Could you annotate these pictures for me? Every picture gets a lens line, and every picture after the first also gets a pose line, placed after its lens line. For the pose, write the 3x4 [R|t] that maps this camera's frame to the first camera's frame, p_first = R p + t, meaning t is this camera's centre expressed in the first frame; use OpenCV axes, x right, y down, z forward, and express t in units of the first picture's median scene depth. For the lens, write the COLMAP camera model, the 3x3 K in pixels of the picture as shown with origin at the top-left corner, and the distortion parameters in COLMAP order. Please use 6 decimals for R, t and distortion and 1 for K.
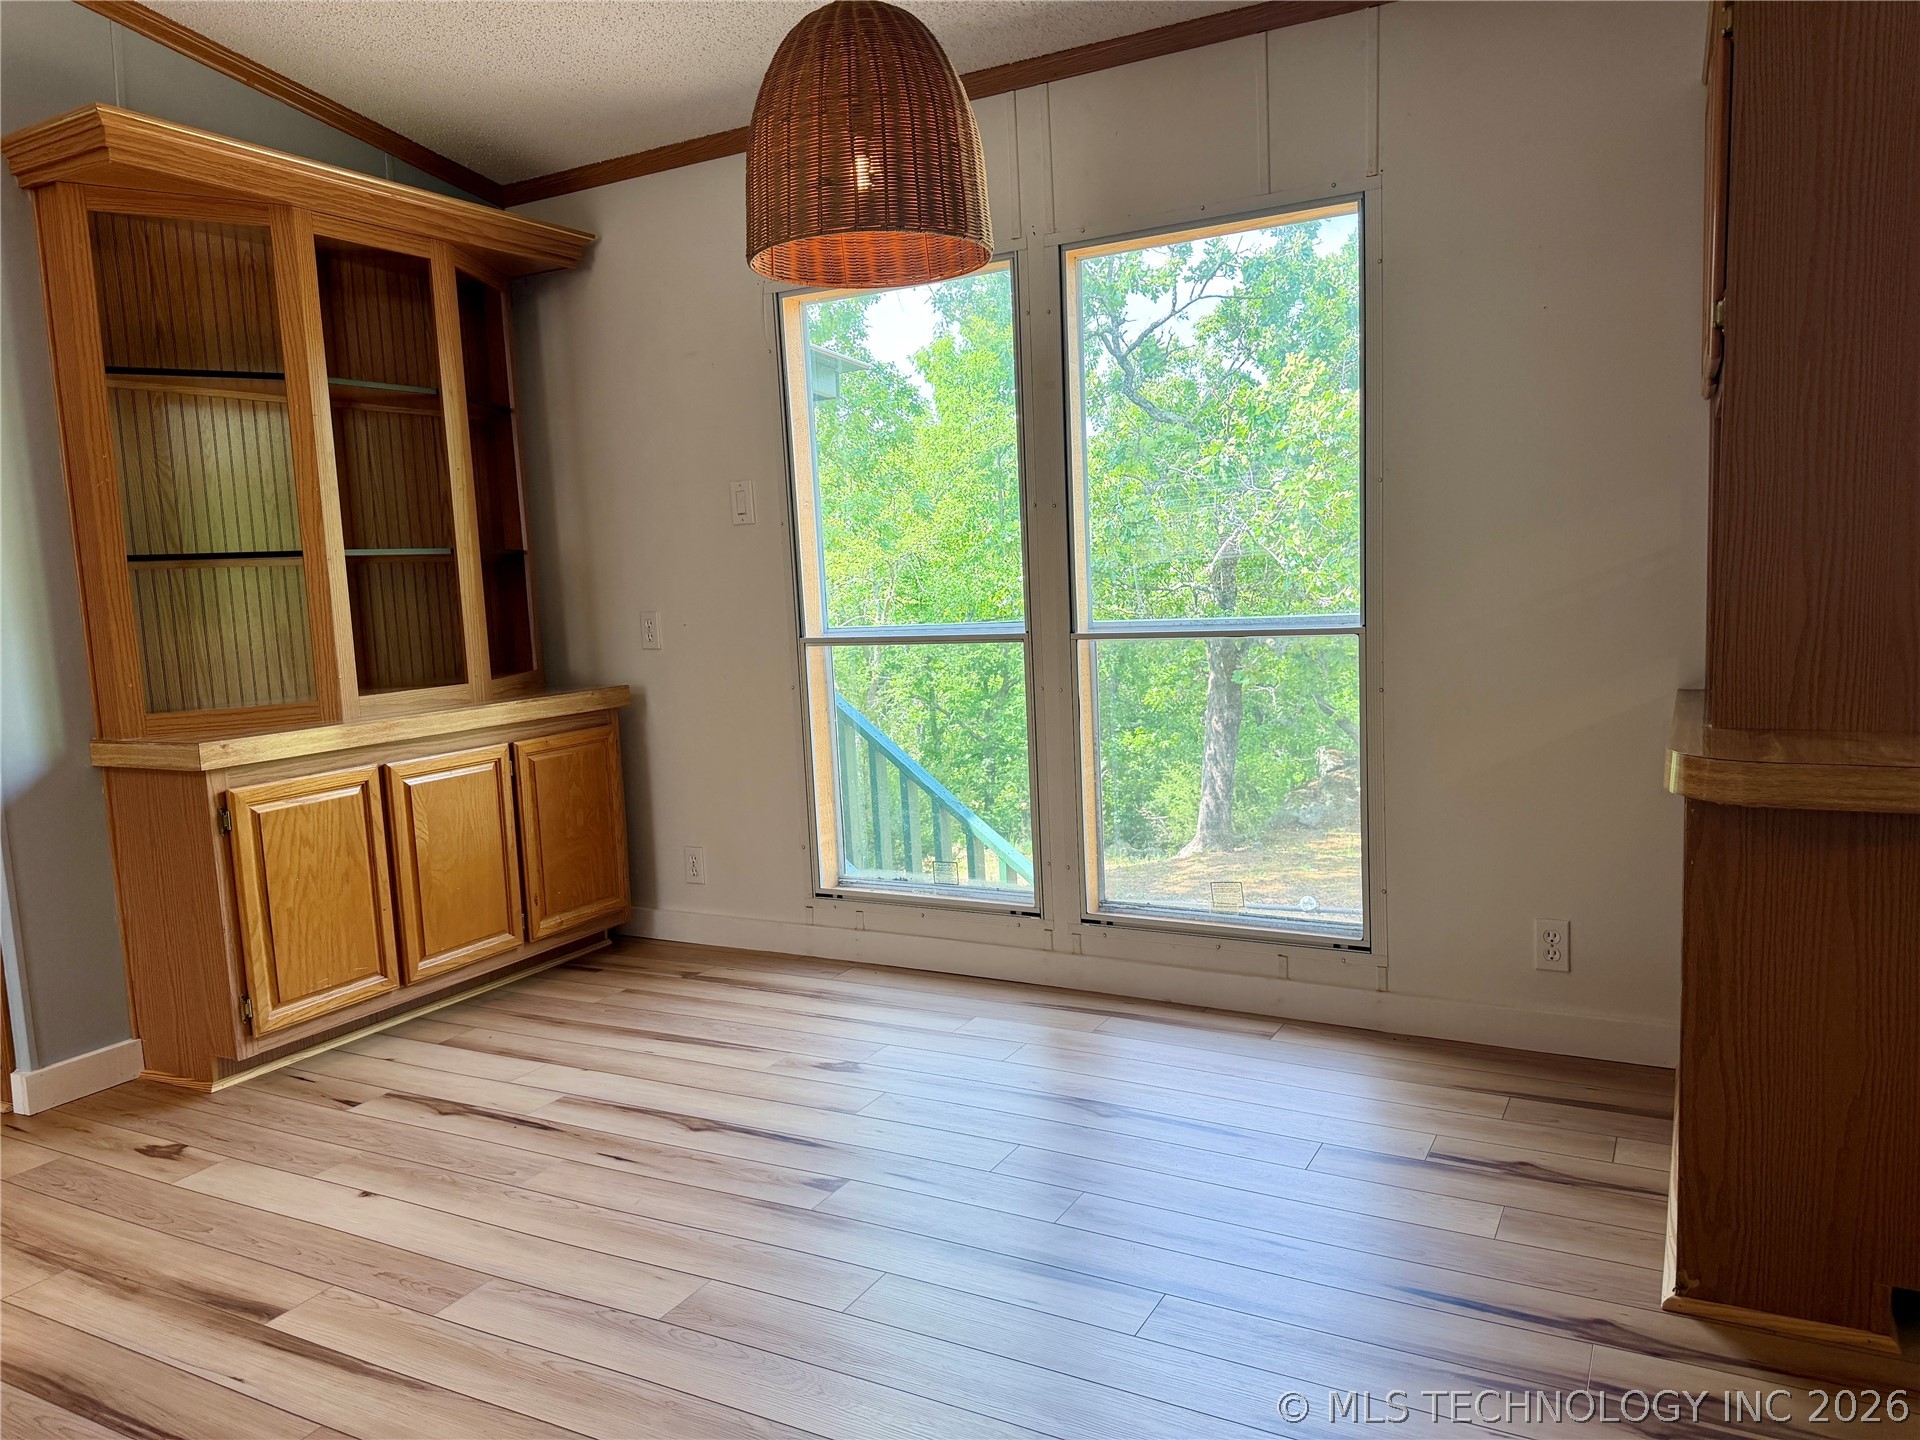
lens RADIAL K [[1344.5, 0, 954.4], [0, 1344.5, 726.9], [0, 0, 1]] dist [0.124390, -0.193160]
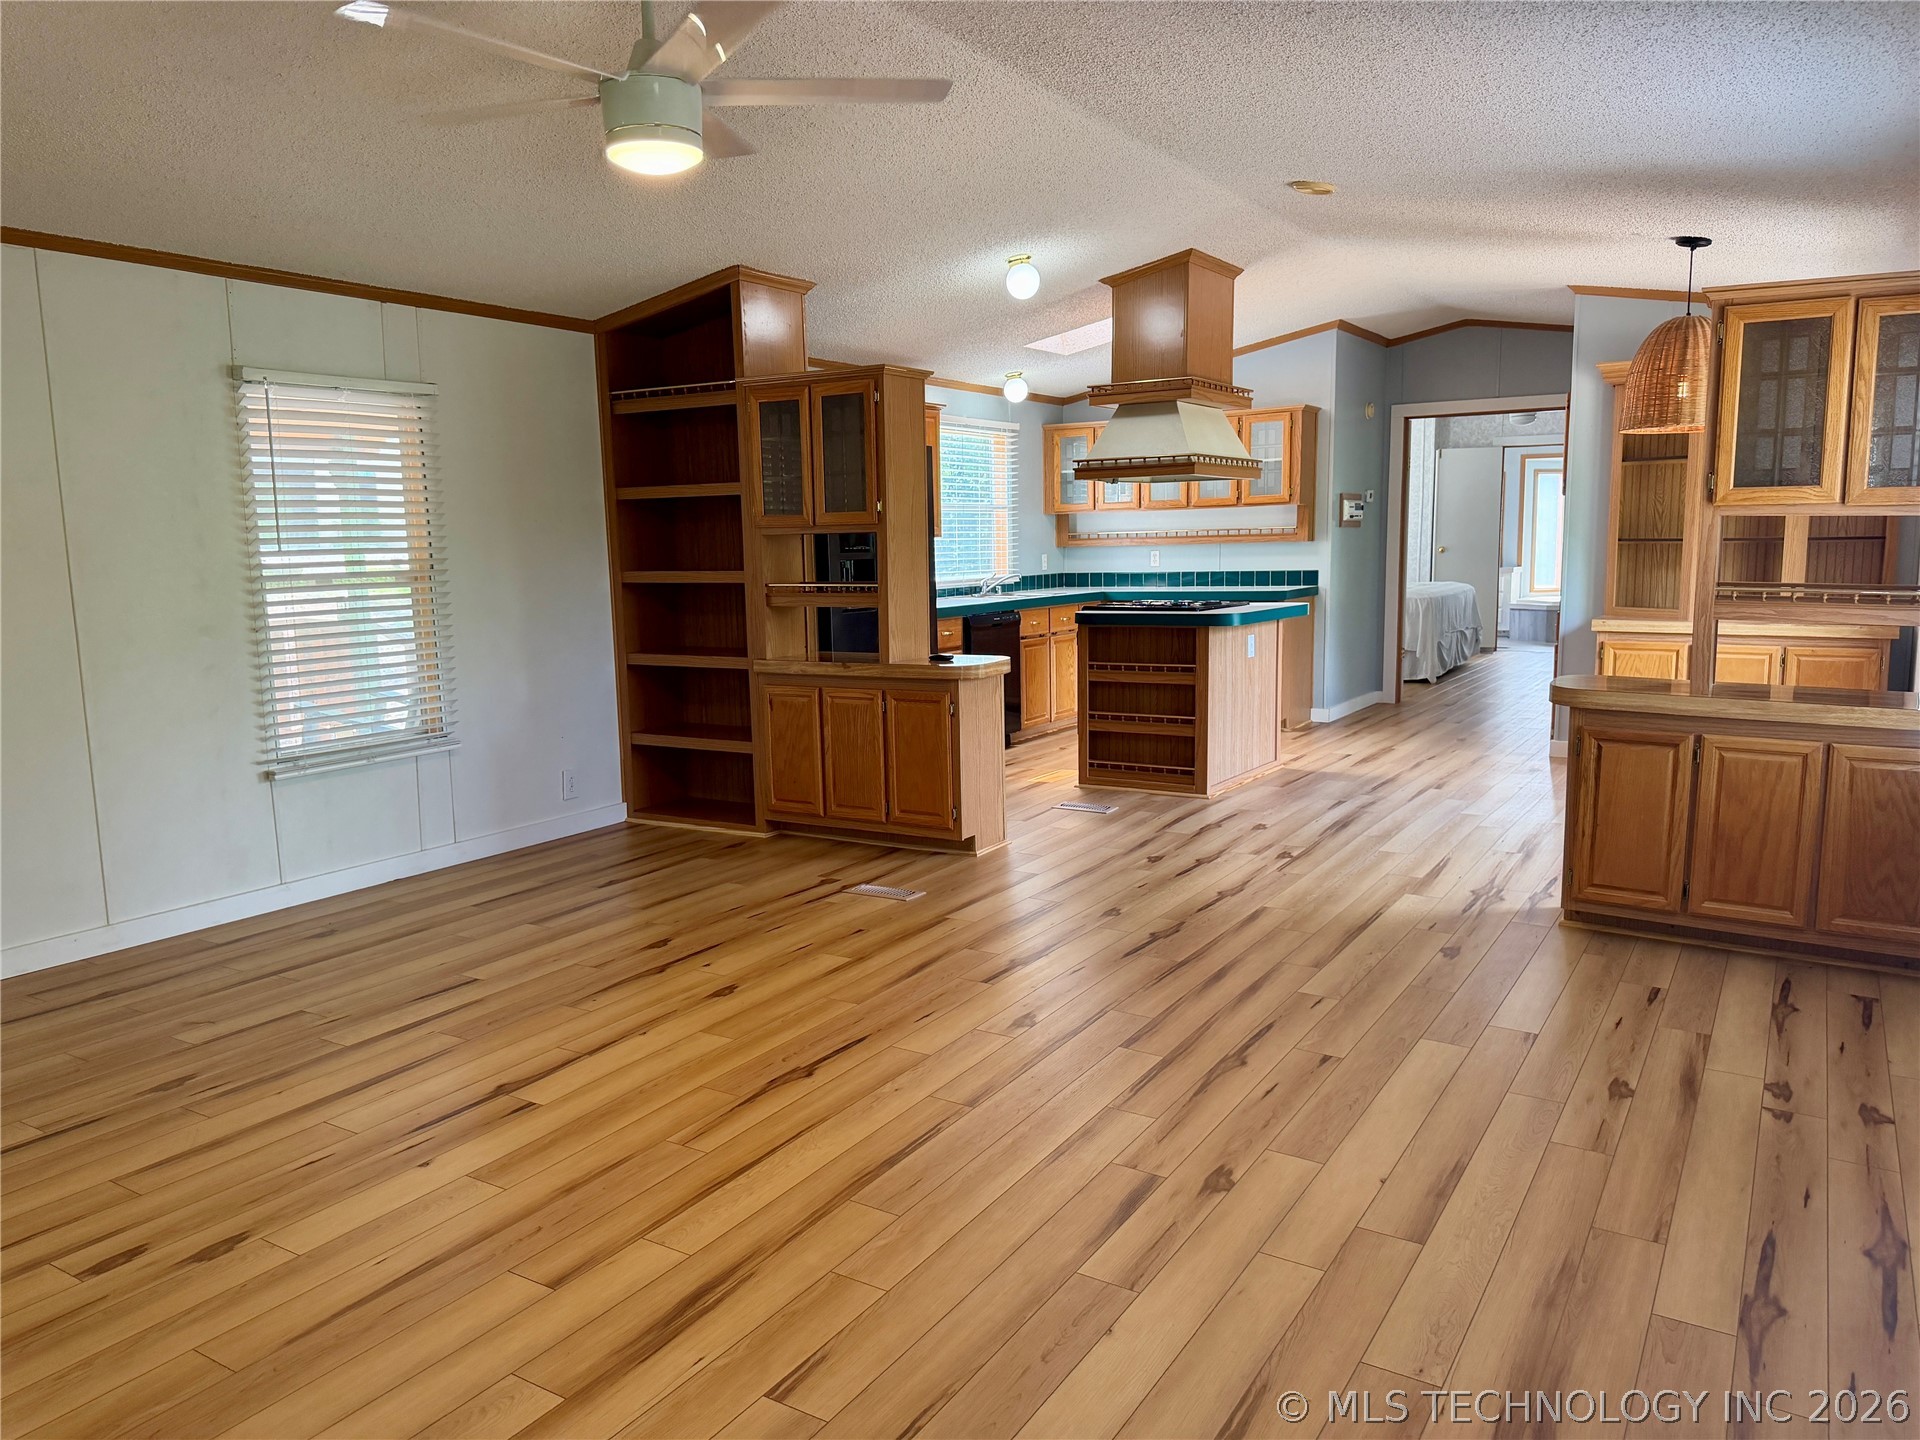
lens RADIAL K [[1344.5, 0, 954.4], [0, 1344.5, 726.9], [0, 0, 1]] dist [0.124390, -0.193160]
pose [[-0.052032, 0.194561, -0.979509, 1.641173], [-0.100839, 0.974801, 0.198983, -0.146738], [0.993541, 0.109126, -0.031102, -0.018045]]
